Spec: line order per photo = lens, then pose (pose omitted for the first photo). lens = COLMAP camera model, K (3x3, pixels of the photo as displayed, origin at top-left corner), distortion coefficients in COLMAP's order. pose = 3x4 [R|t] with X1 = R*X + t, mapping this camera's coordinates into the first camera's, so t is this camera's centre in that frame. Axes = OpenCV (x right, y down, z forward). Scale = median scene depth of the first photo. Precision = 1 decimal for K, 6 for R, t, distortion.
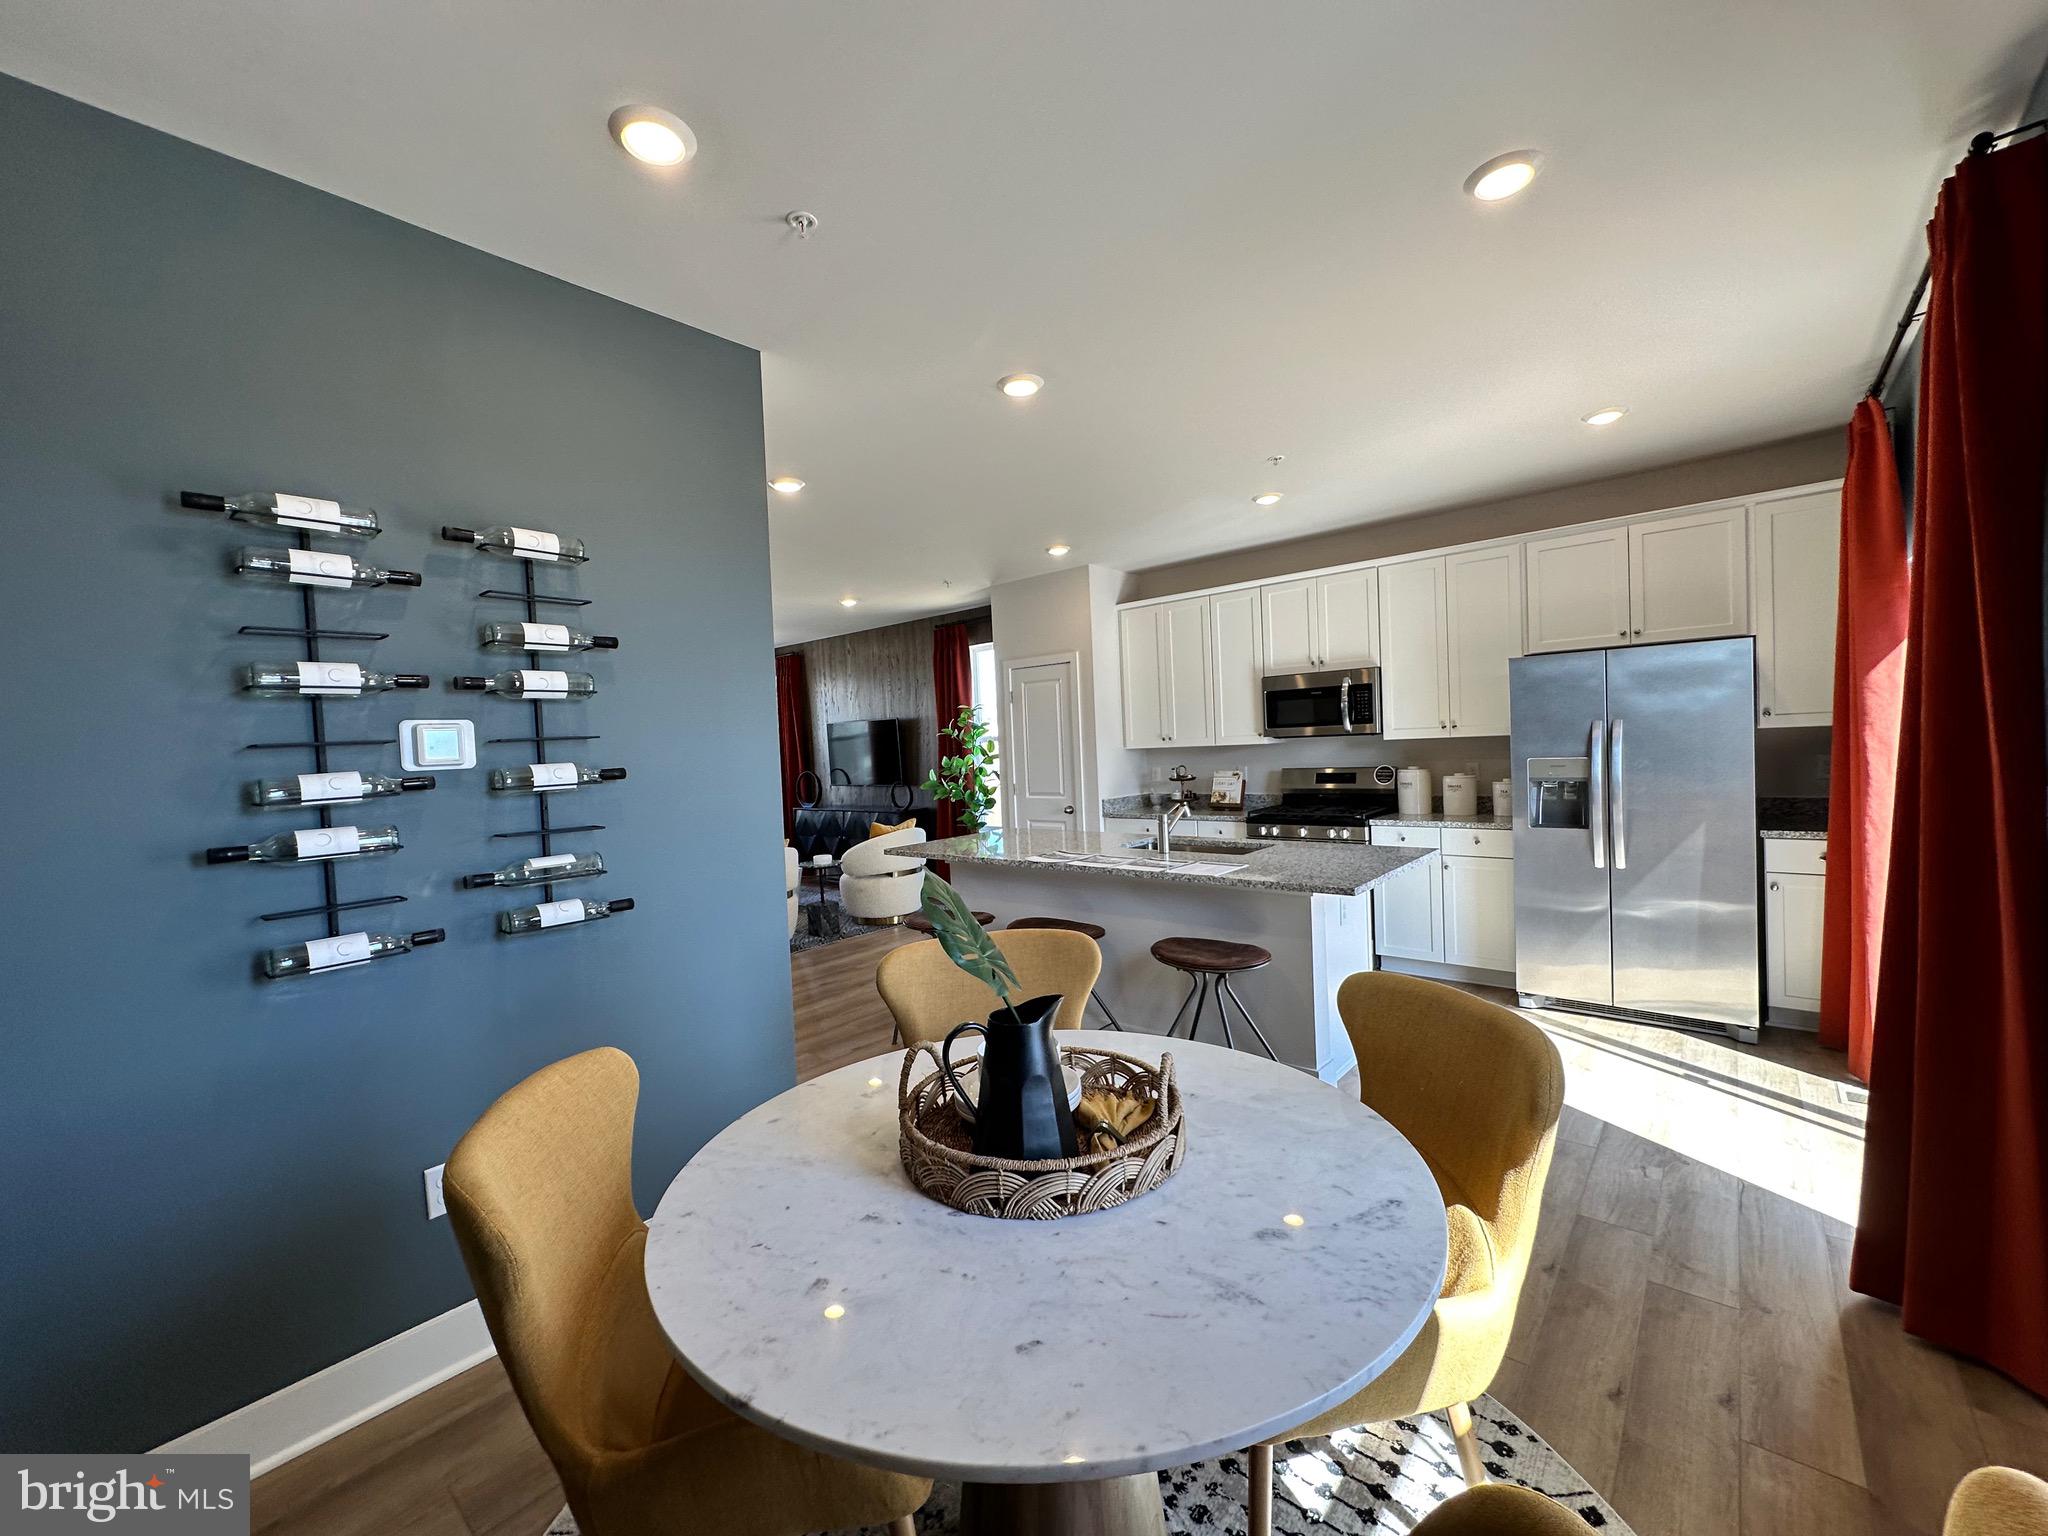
lens RADIAL K [[814.5, 0, 1023.8], [0, 814.5, 767.0], [0, 0, 1]] dist [-0.003745, 0.000881]
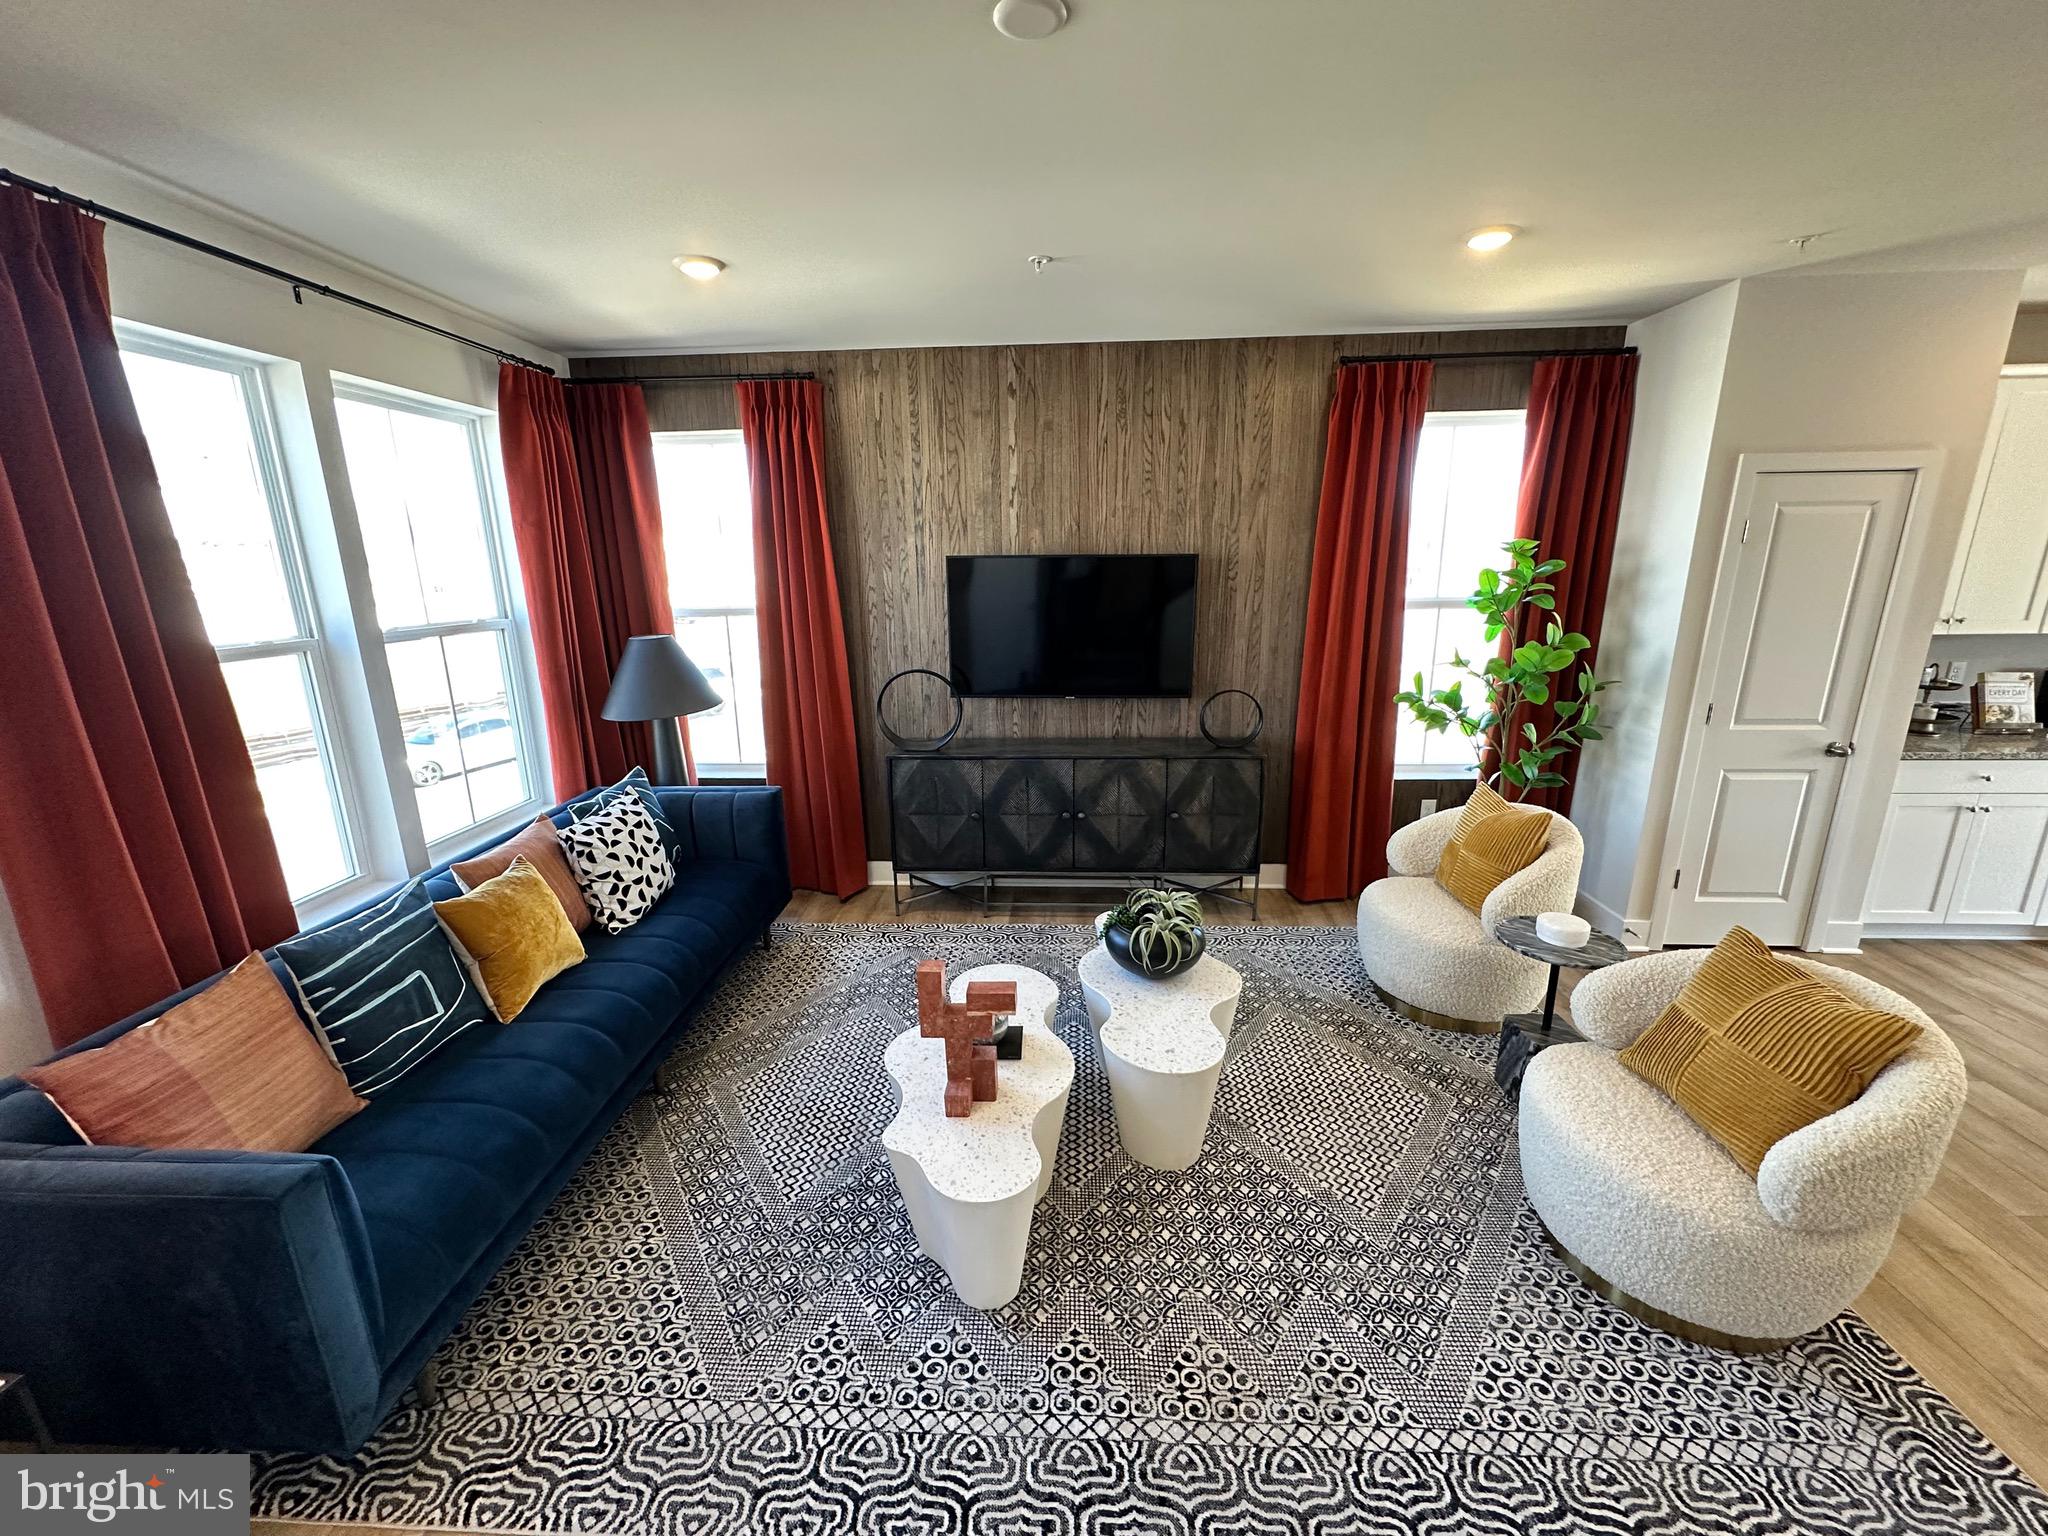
lens RADIAL K [[810.7, 0, 1015.2], [0, 810.7, 757.0], [0, 0, 1]] dist [-0.003070, -0.000631]
pose [[0.792207, -0.113832, 0.599541, -1.004060], [-0.003421, 0.981605, 0.190892, -0.063823], [-0.610242, -0.153277, 0.777245, 1.283182]]
